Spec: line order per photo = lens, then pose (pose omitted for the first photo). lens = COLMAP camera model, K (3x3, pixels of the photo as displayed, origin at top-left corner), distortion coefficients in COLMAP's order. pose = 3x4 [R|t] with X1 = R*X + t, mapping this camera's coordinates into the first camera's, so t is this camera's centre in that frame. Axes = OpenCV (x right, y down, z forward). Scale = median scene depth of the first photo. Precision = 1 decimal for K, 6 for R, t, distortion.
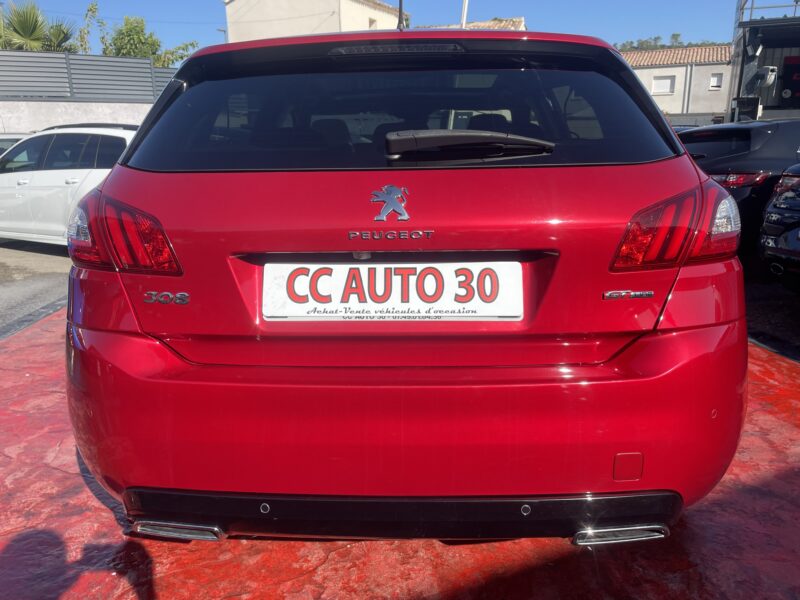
lens RADIAL K [[614.6, 0, 396.6], [0, 614.6, 300.7], [0, 0, 1]] dist [0.129349, -0.190739]
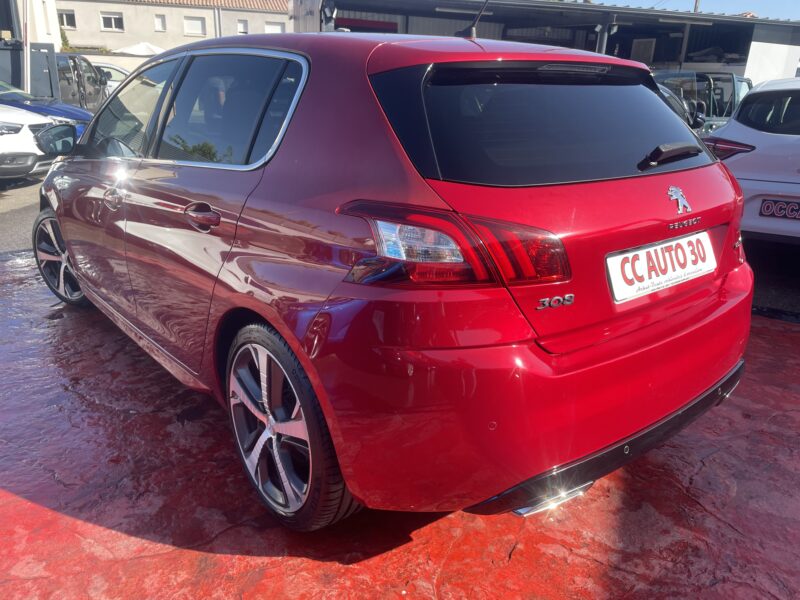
lens RADIAL K [[614.6, 0, 396.6], [0, 614.6, 300.7], [0, 0, 1]] dist [0.129349, -0.190739]
pose [[0.735715, -0.188000, 0.650676, -1.303179], [0.125986, 0.981924, 0.141257, -0.199045], [-0.665471, -0.021948, 0.746101, 0.366958]]
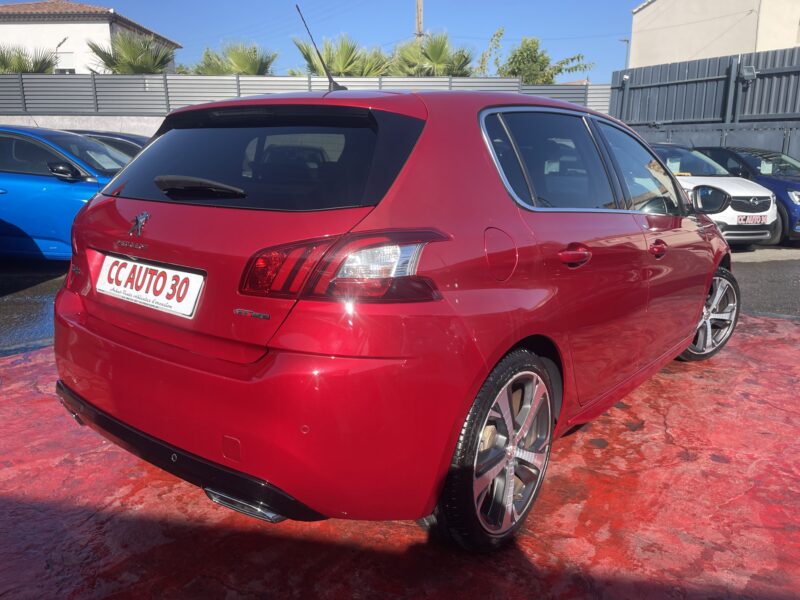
lens RADIAL K [[614.6, 0, 396.6], [0, 614.6, 300.7], [0, 0, 1]] dist [0.129349, -0.190739]
pose [[0.799782, 0.158230, -0.579061, 1.285086], [-0.164745, 0.985453, 0.041737, -0.132256], [0.577241, 0.062017, 0.814215, 0.148560]]
